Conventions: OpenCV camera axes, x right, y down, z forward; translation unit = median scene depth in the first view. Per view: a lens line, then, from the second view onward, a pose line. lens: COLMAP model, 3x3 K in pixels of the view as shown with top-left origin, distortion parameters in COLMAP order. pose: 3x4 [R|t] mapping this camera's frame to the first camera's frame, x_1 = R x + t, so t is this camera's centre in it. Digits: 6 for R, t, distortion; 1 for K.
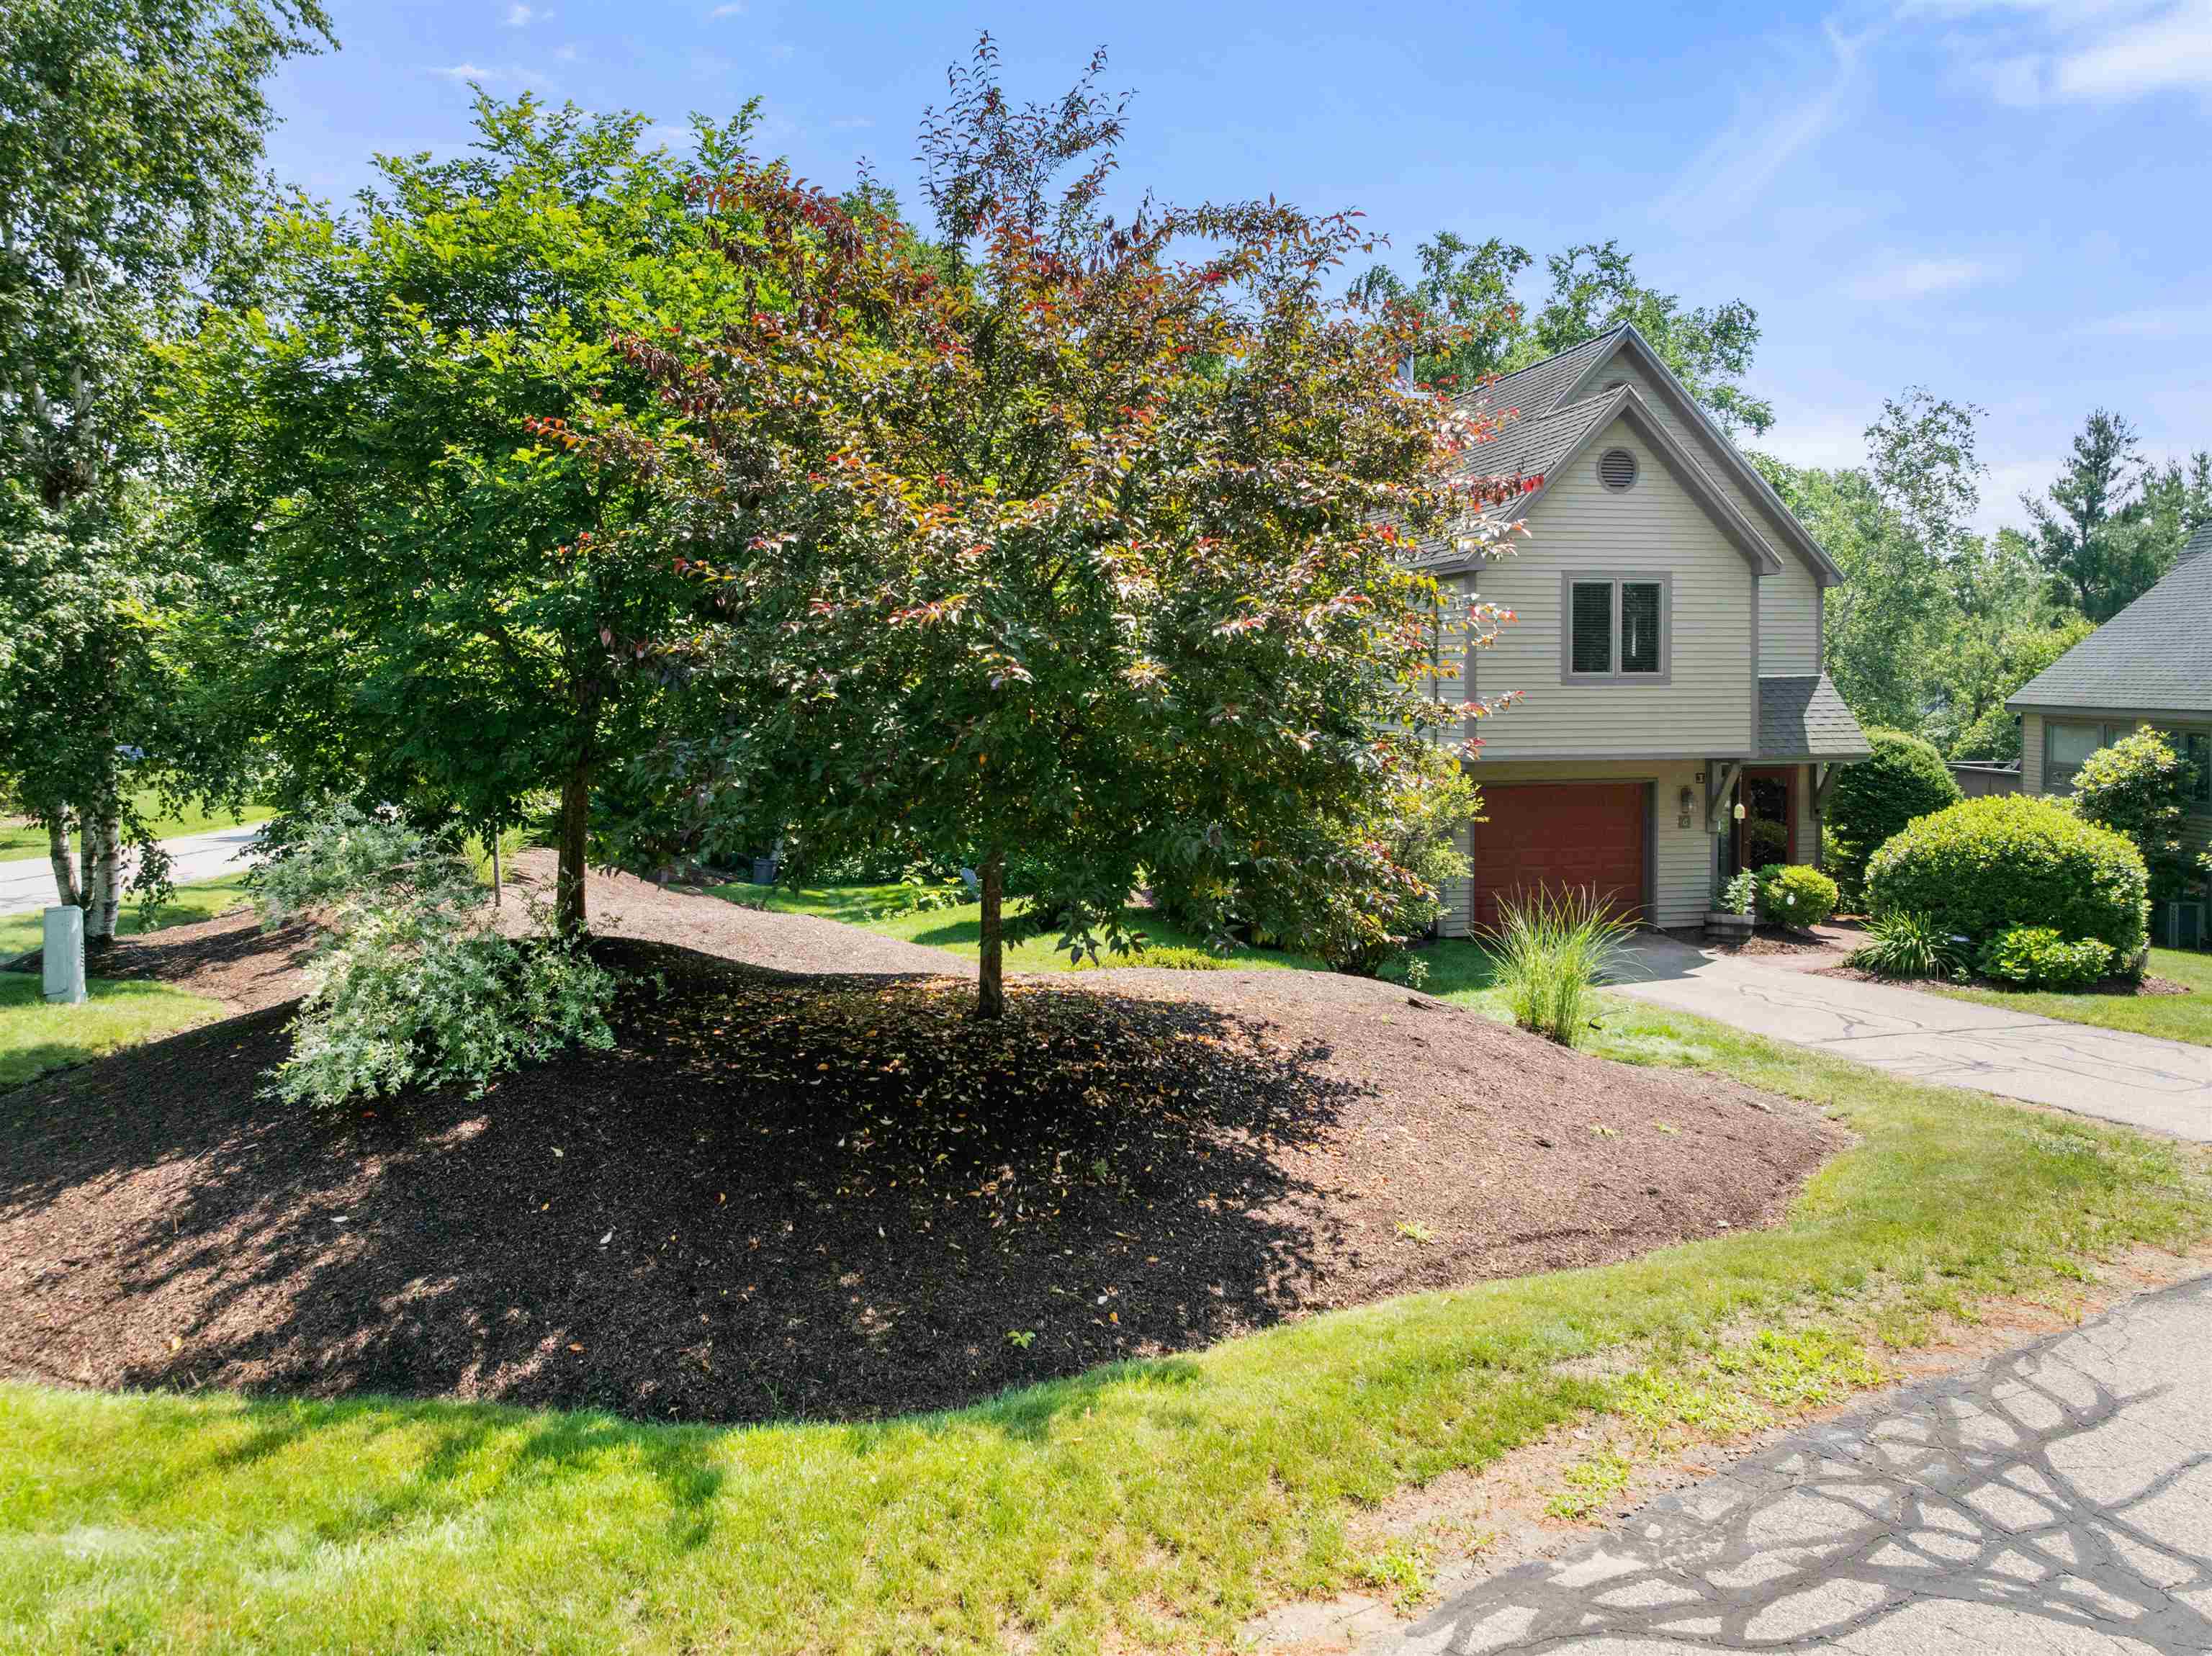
lens RADIAL K [[1562.6, 0, 1106.6], [0, 1562.6, 705.8], [0, 0, 1]] dist [-0.048397, 0.015588]
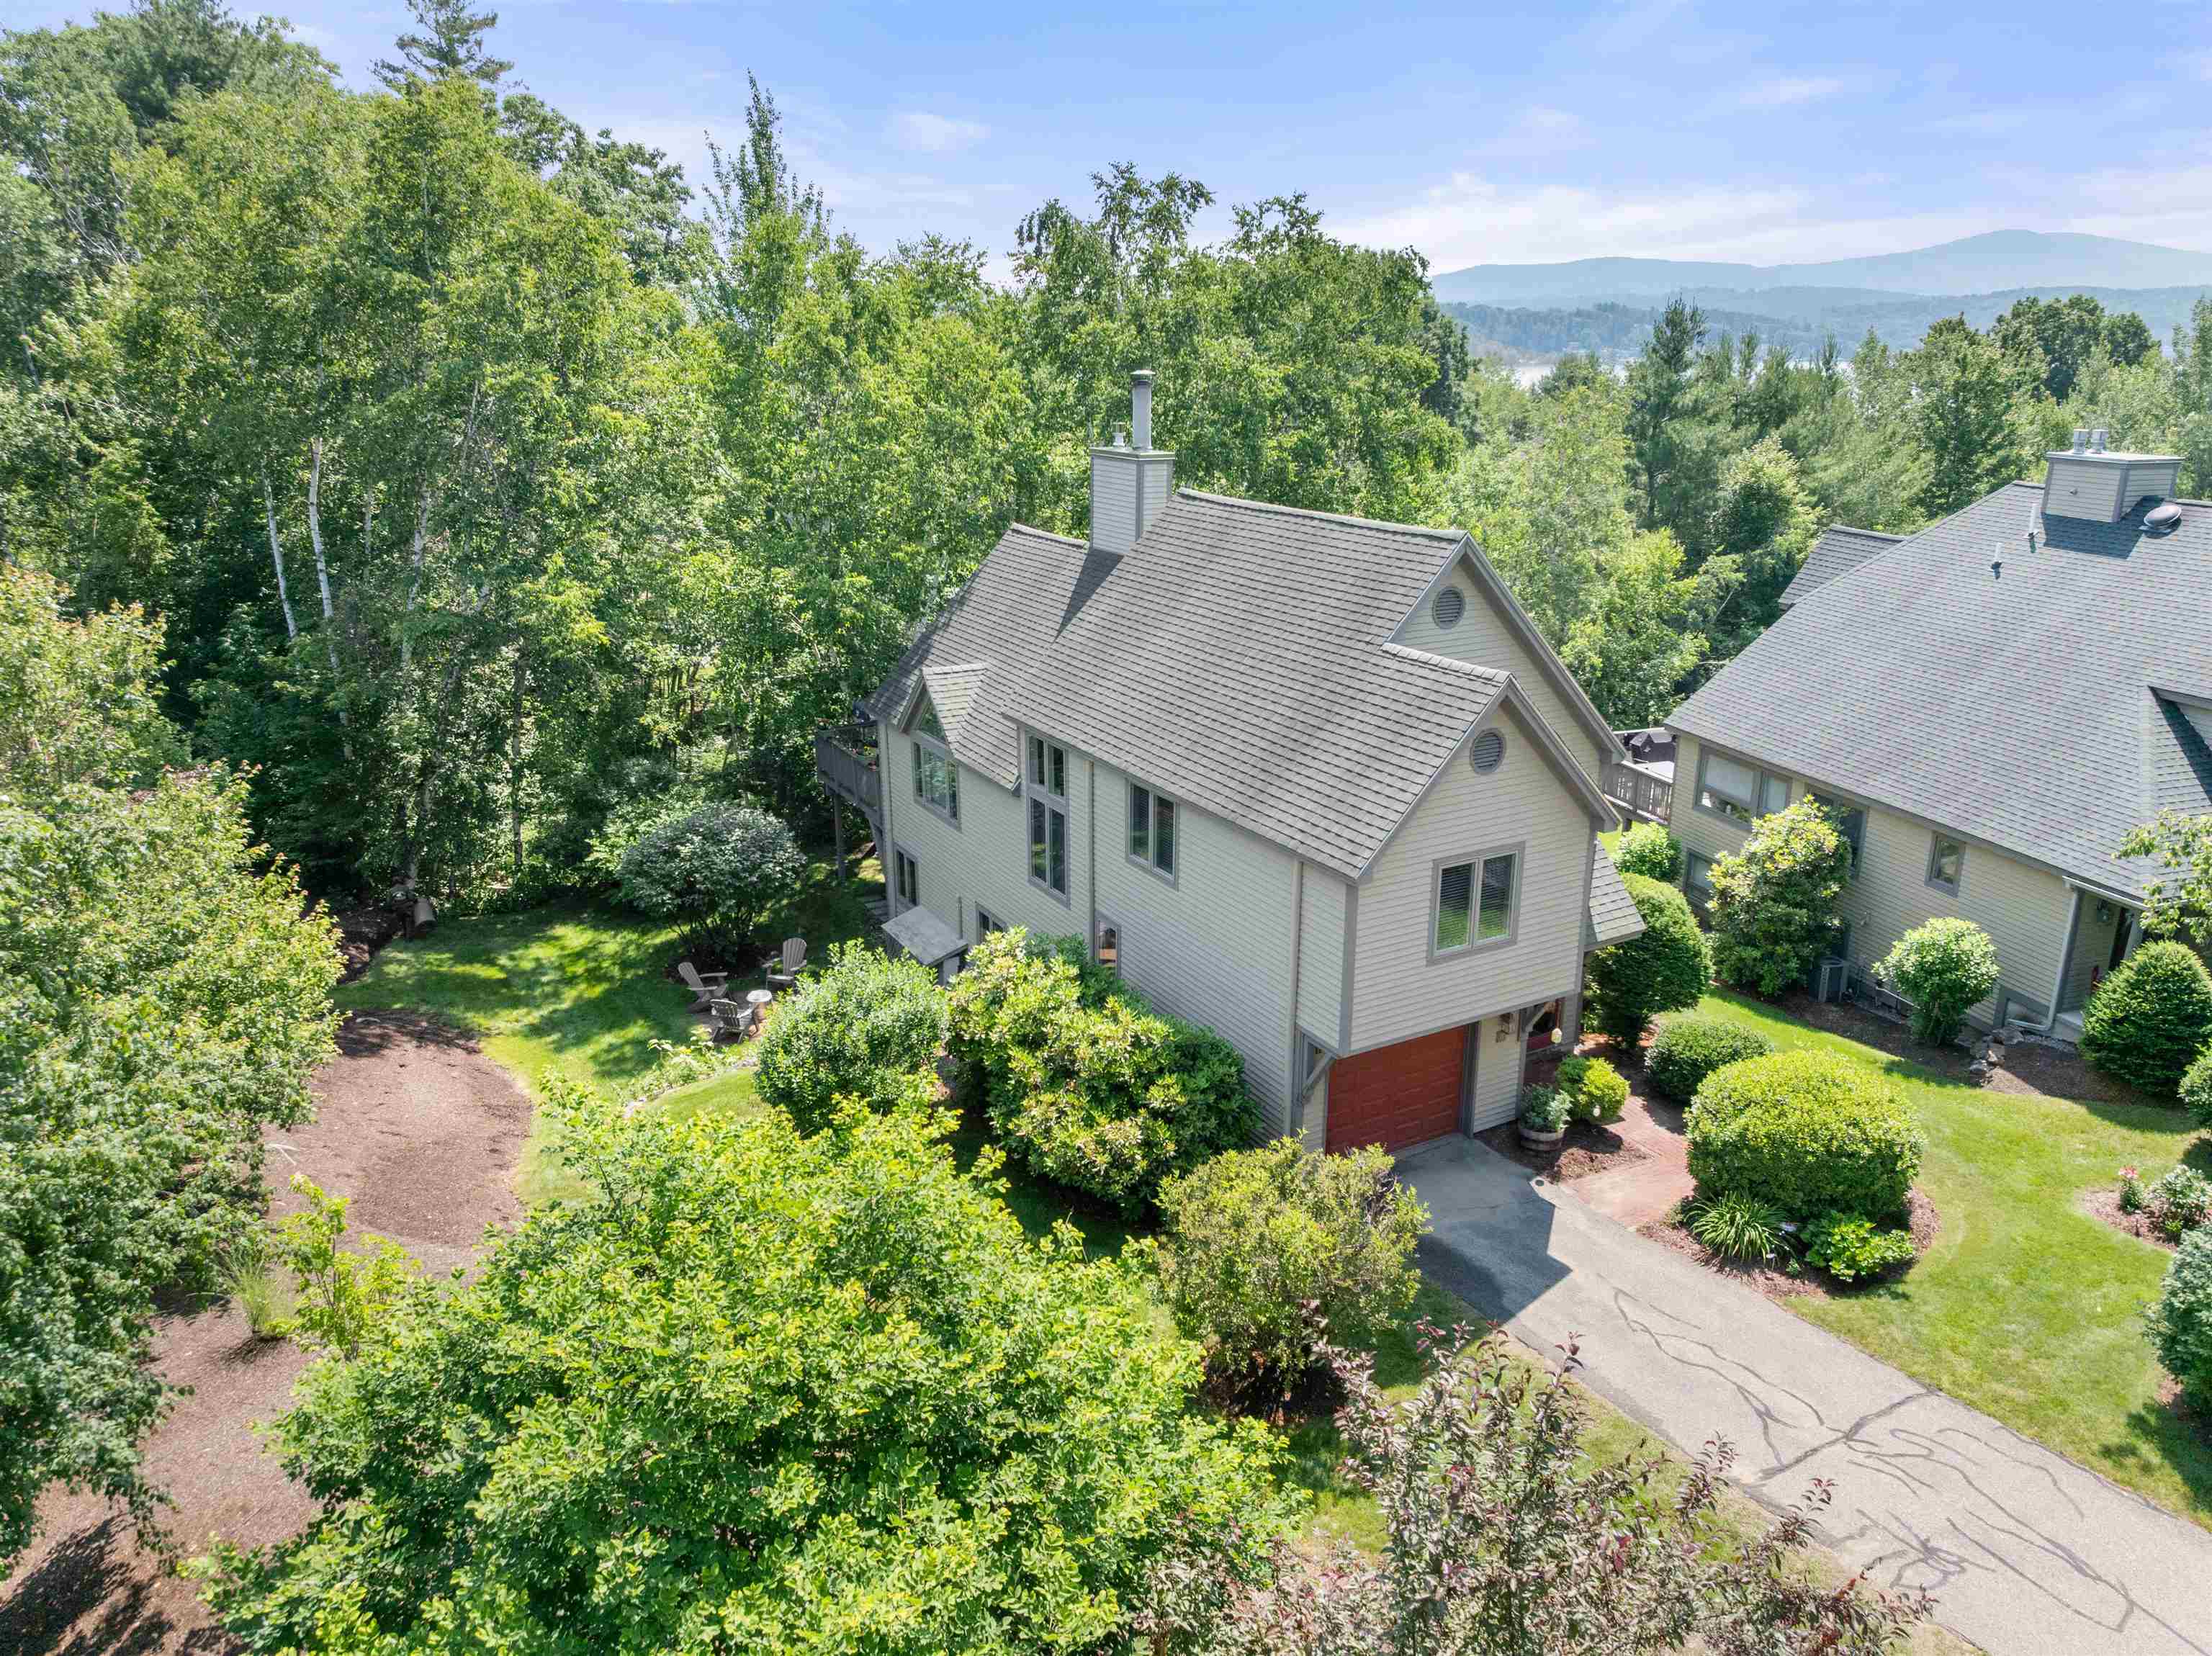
lens RADIAL K [[1562.6, 0, 1109.9], [0, 1562.6, 807.3], [0, 0, 1]] dist [-0.048397, 0.015588]
pose [[0.948596, -0.091157, 0.303076, -0.169593], [0.006630, 0.963136, 0.268933, -0.334367], [-0.316419, -0.253099, 0.914232, 0.154022]]
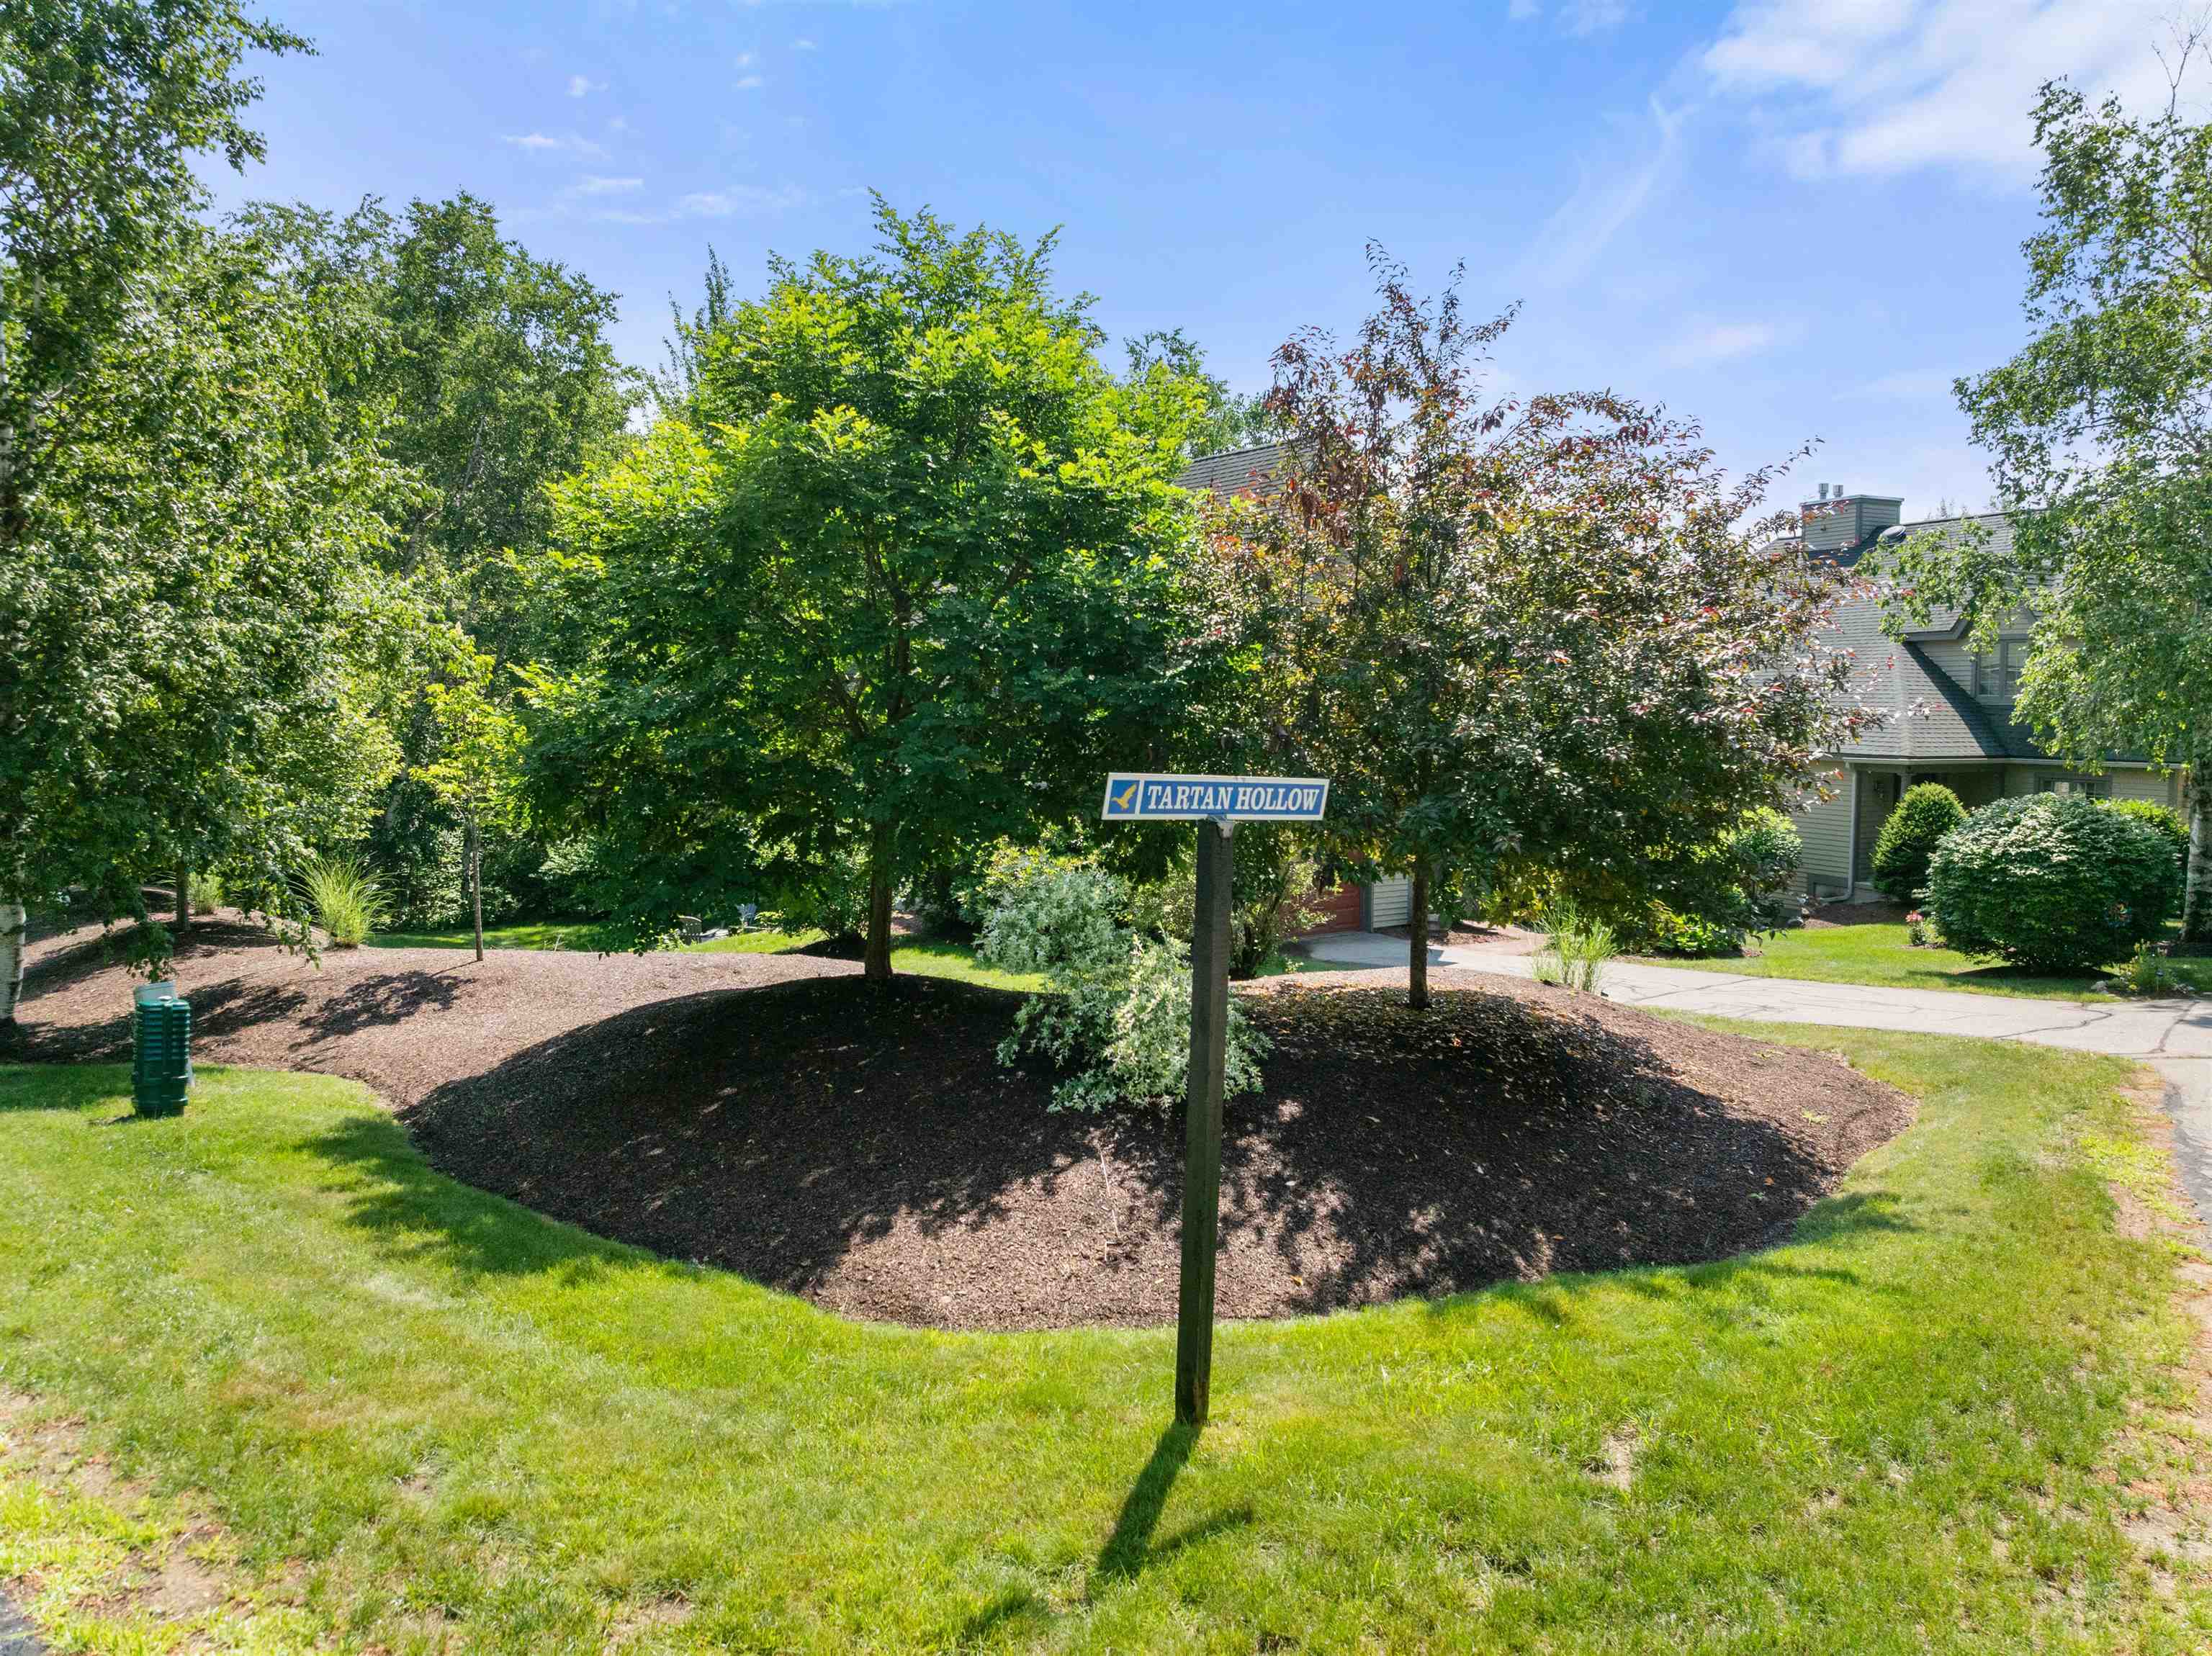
lens RADIAL K [[1562.6, 0, 1104.3], [0, 1562.6, 803.2], [0, 0, 1]] dist [-0.048397, 0.015588]
pose [[0.917693, -0.020370, 0.396767, -0.303122], [0.004549, 0.999158, 0.040777, -0.007516], [-0.397264, -0.035616, 0.917013, -0.036170]]
